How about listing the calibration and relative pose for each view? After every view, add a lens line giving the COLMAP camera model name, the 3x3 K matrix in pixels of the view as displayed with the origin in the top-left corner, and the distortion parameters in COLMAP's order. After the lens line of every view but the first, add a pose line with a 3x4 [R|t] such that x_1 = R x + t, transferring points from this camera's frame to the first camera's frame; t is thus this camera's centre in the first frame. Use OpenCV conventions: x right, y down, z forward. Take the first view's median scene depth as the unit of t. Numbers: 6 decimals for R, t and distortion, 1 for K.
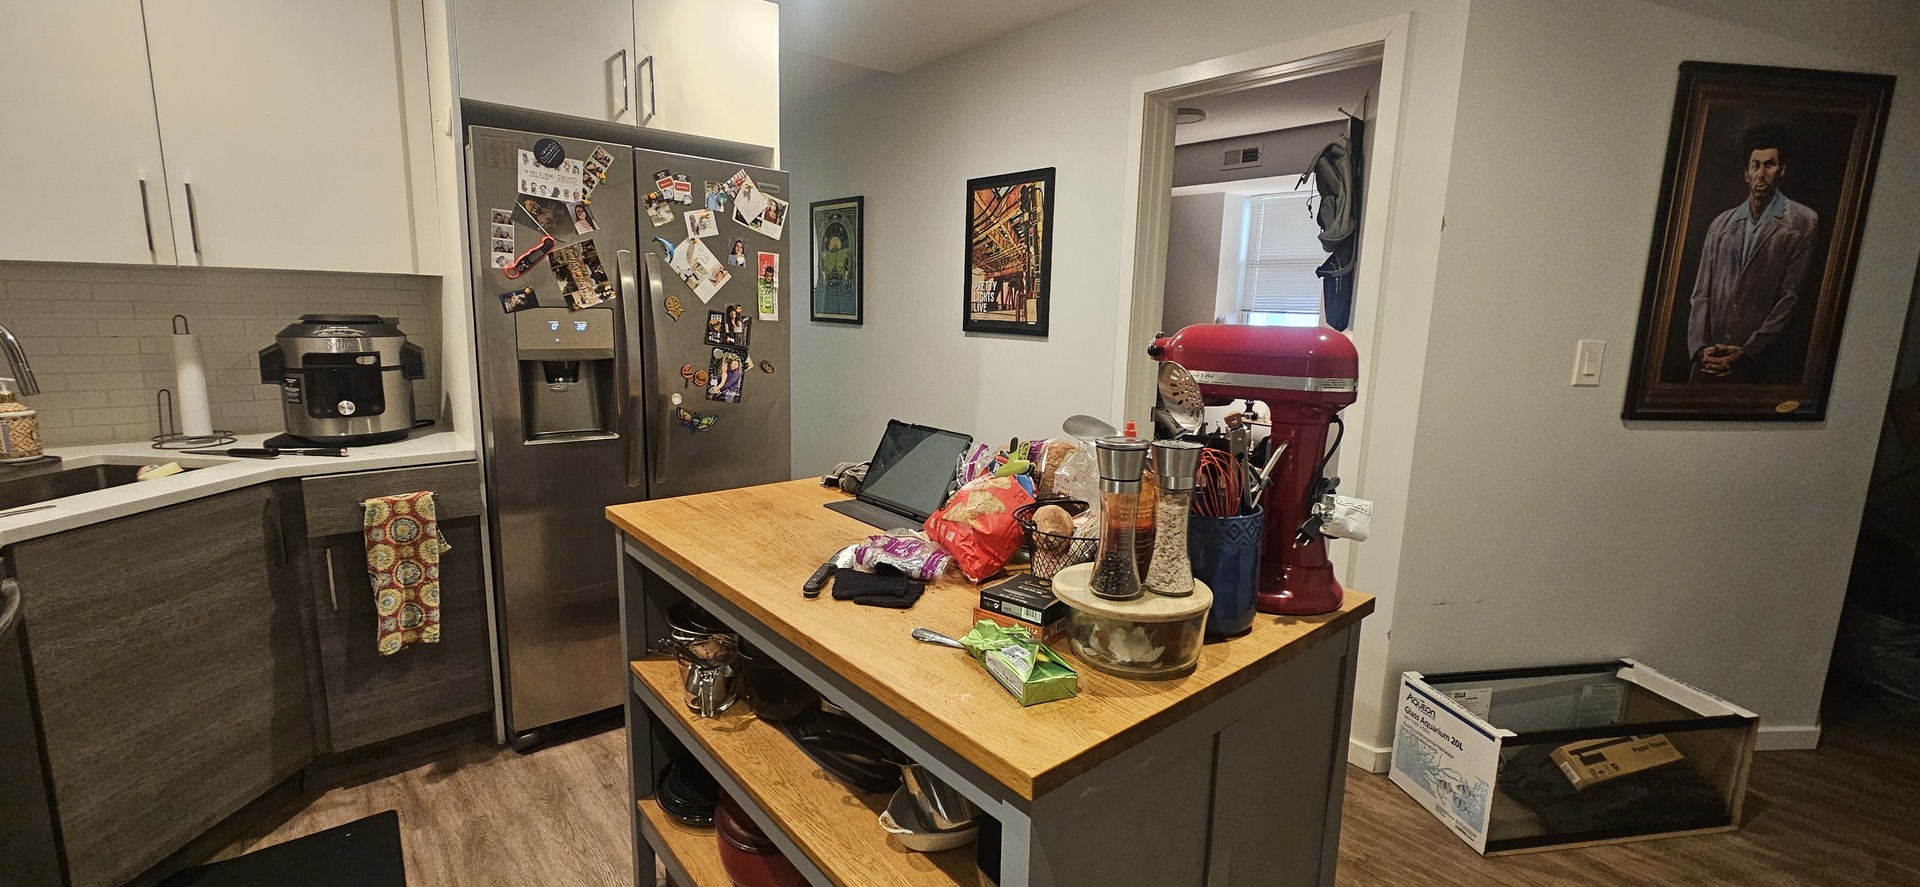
lens RADIAL K [[781.8, 0, 956.8], [0, 781.8, 436.4], [0, 0, 1]] dist [-0.000971, -0.000667]
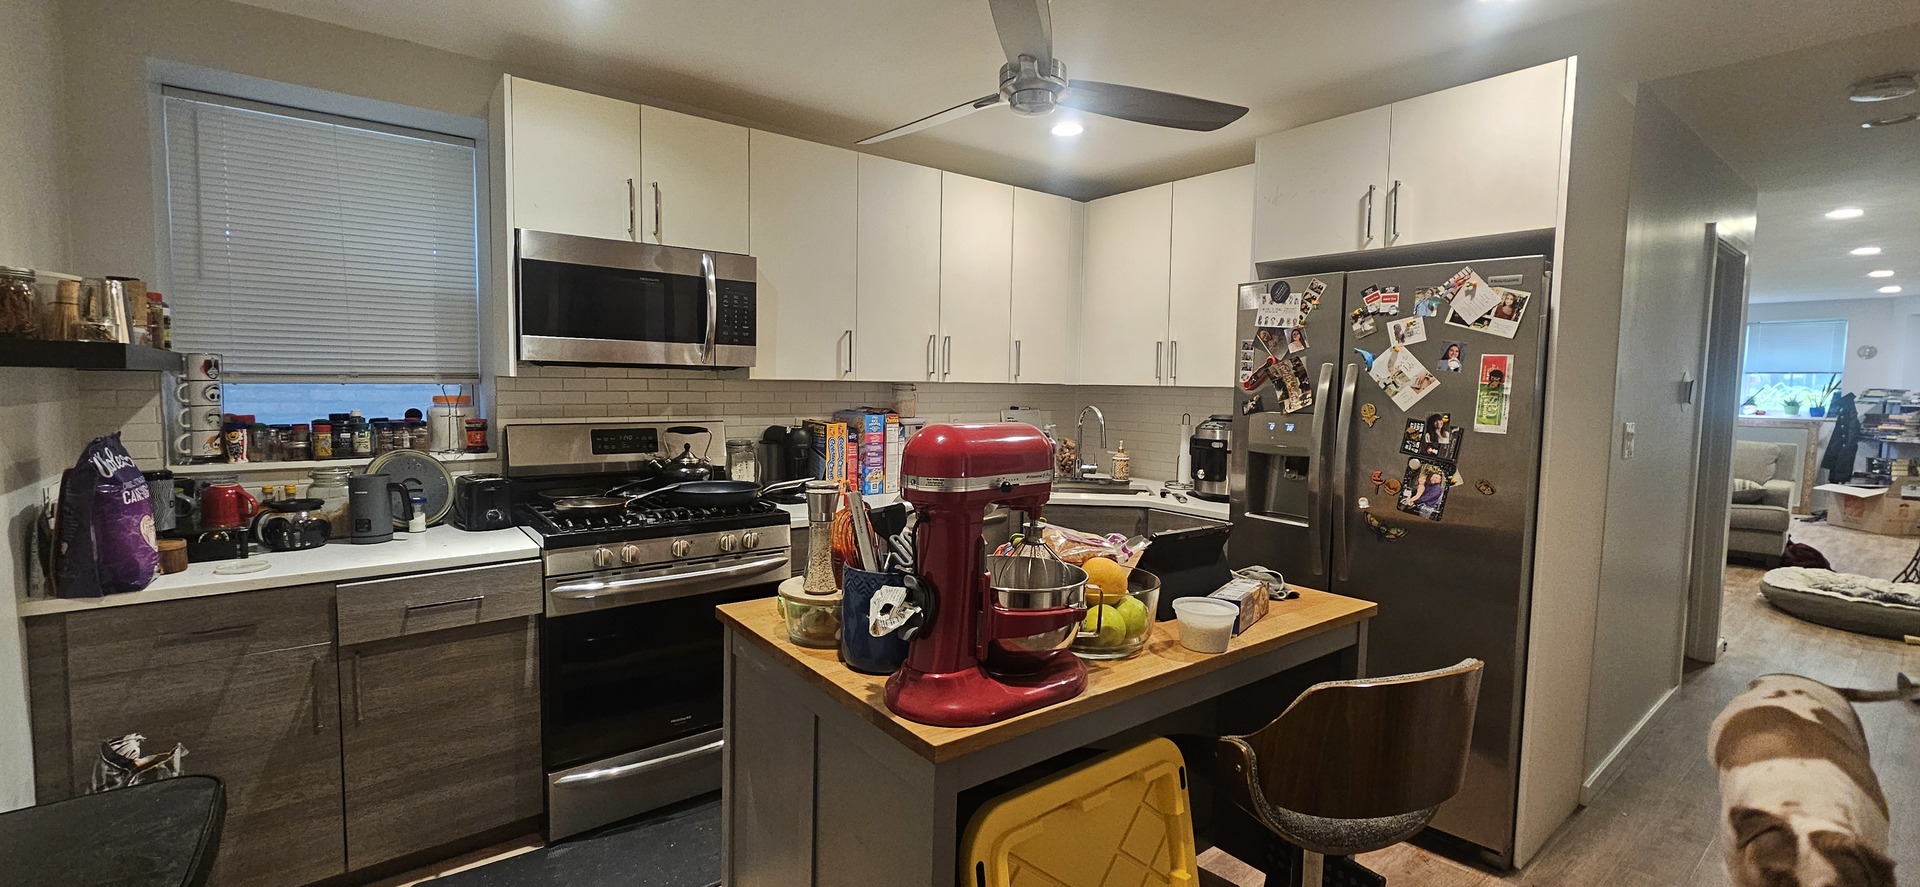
lens RADIAL K [[781.8, 0, 959.8], [0, 781.8, 438.9], [0, 0, 1]] dist [-0.000971, -0.000667]
pose [[-0.045333, 0.043311, -0.998033, 0.691486], [-0.191338, 0.980187, 0.051227, -0.082355], [0.980477, 0.193284, -0.036148, 0.512220]]
